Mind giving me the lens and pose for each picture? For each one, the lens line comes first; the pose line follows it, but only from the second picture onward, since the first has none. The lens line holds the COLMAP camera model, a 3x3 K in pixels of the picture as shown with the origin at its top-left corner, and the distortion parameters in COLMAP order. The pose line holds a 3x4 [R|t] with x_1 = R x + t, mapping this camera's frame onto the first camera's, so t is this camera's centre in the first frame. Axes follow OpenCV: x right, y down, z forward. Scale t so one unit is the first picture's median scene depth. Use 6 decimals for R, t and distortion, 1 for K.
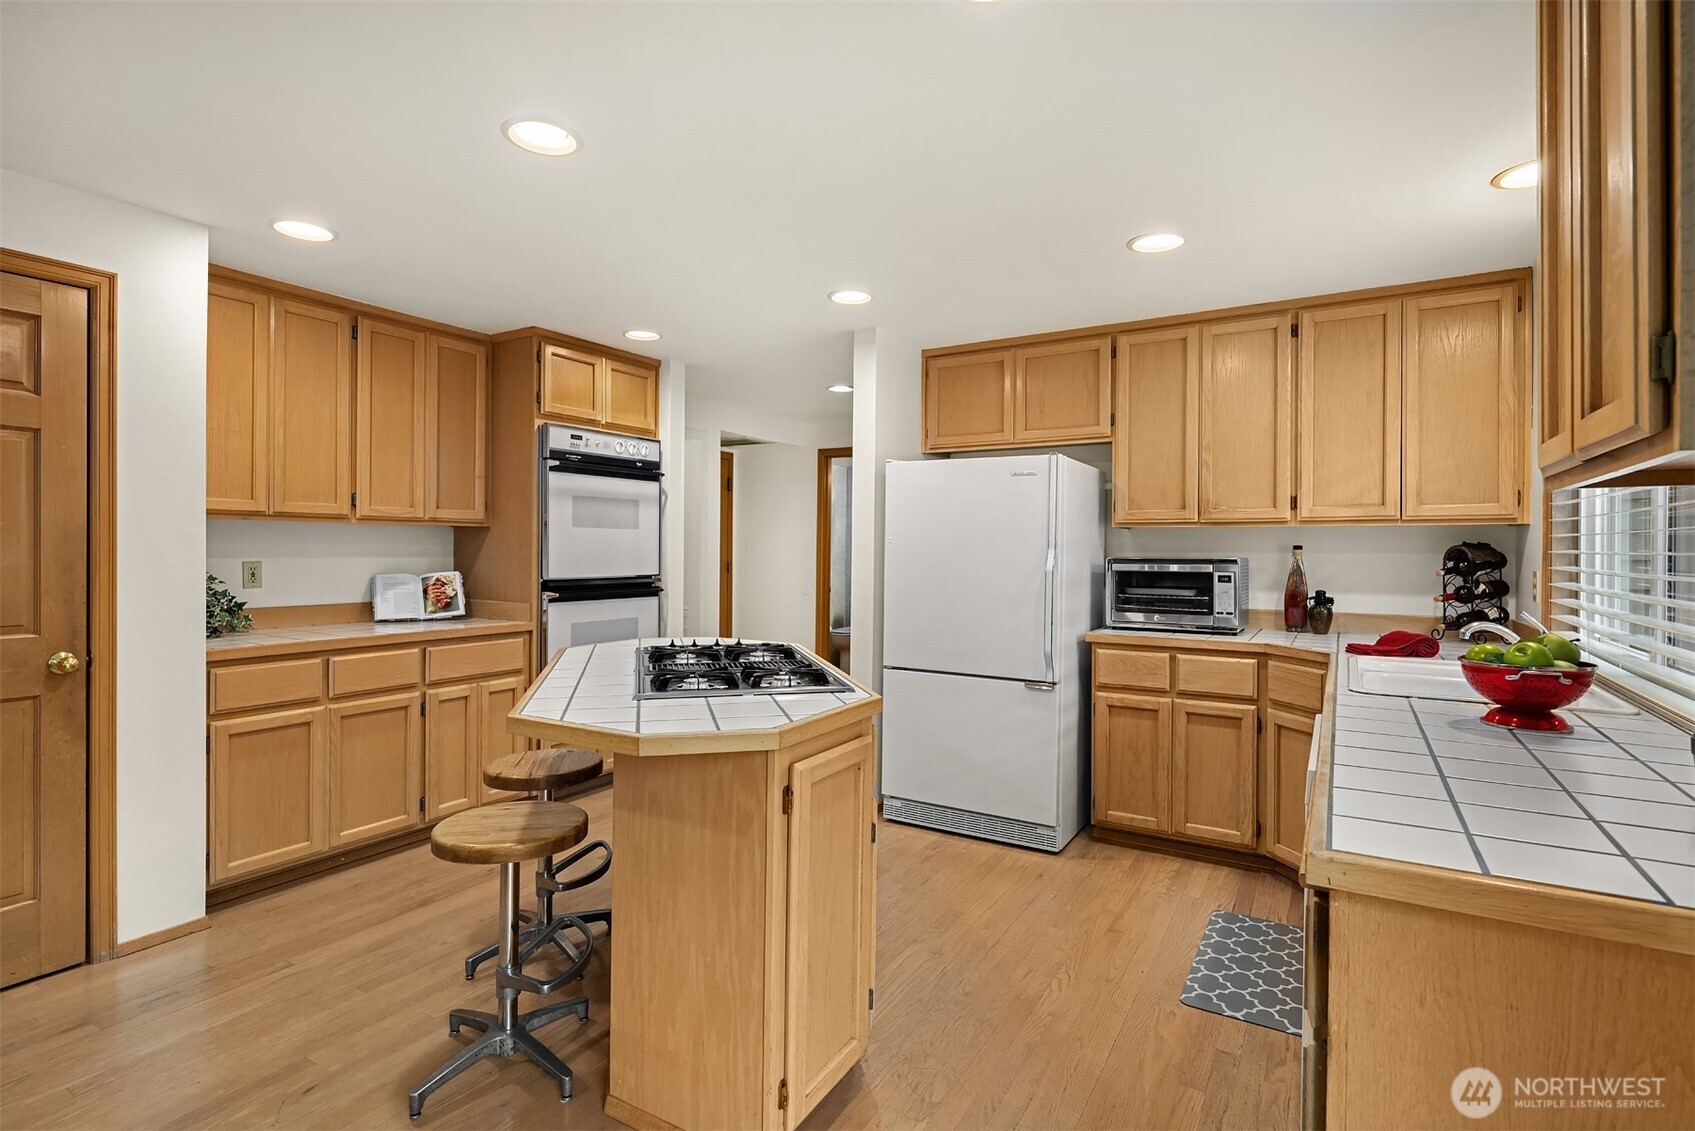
lens RADIAL K [[826.8, 0, 847.5], [0, 826.8, 565.5], [0, 0, 1]] dist [-0.001461, -0.000434]
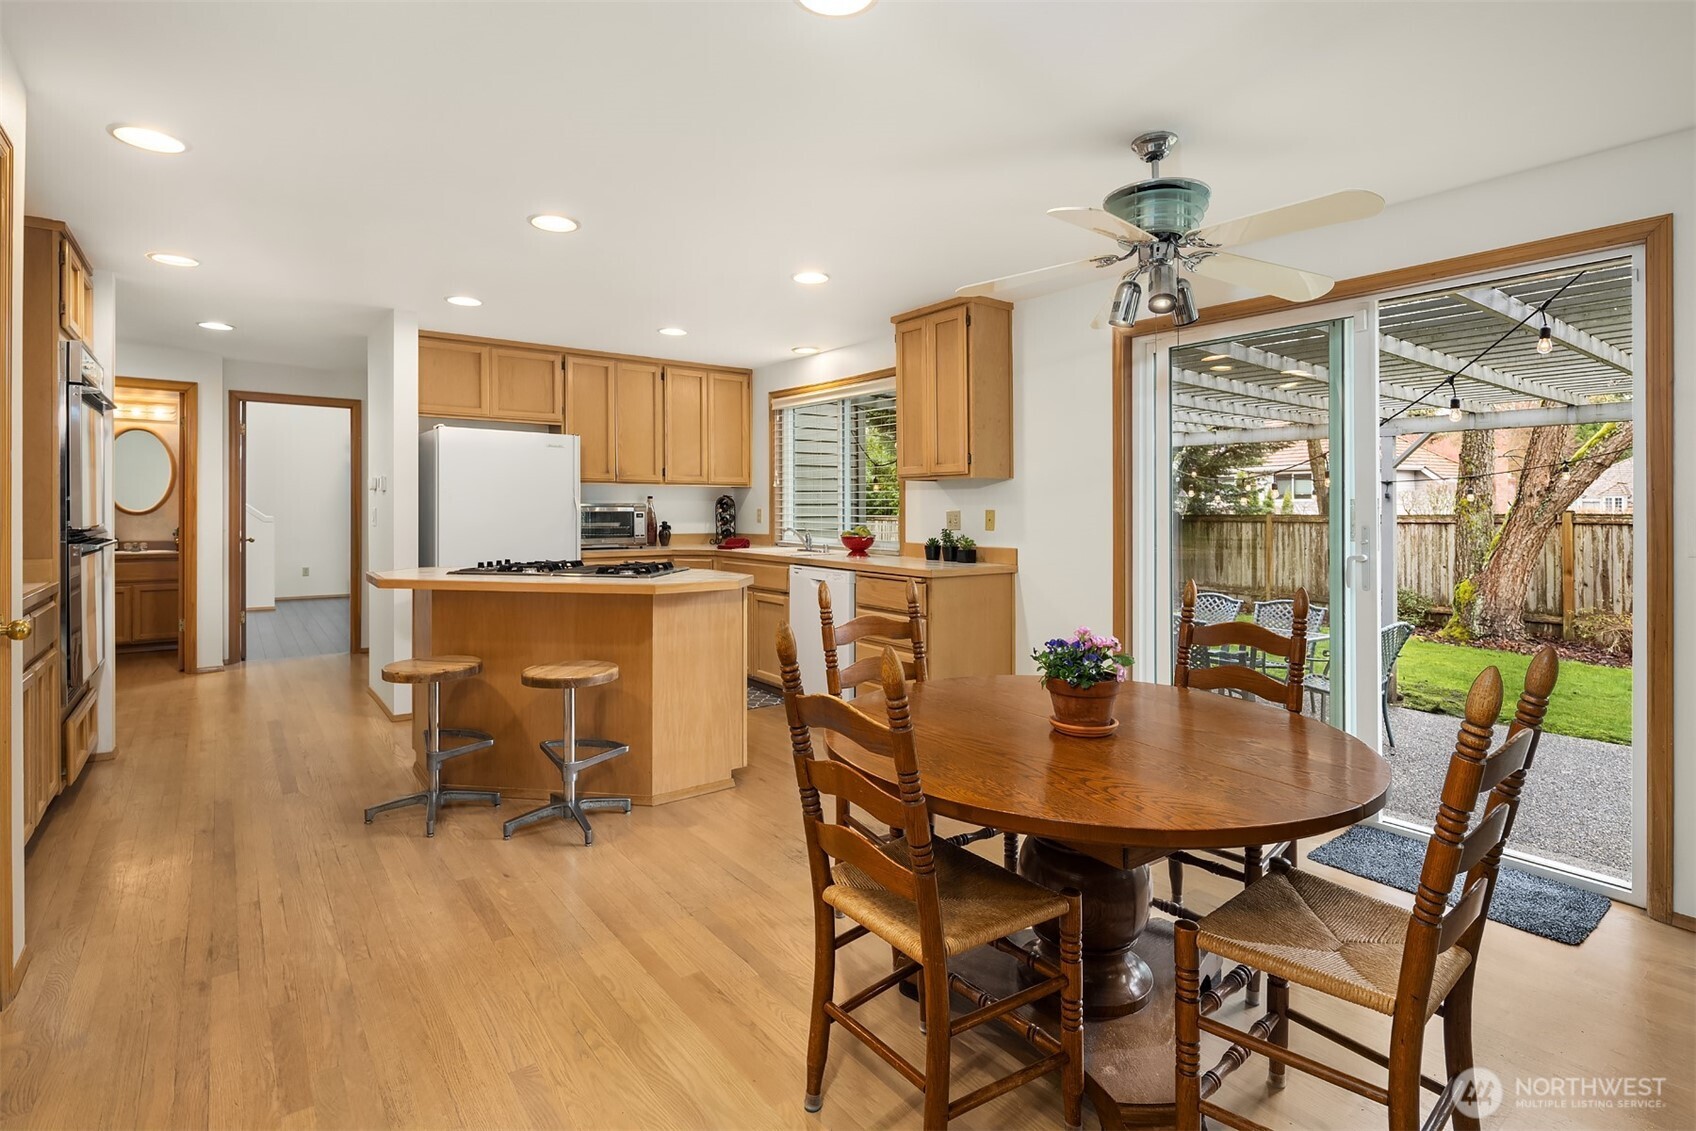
lens RADIAL K [[827.0, 0, 845.7], [0, 827.0, 515.1], [0, 0, 1]] dist [-0.000367, 0.000011]
pose [[0.379901, -0.011784, 0.924952, -0.926878], [0.006232, 0.999929, 0.010179, 0.000429], [-0.925006, 0.001897, 0.379947, -0.043943]]
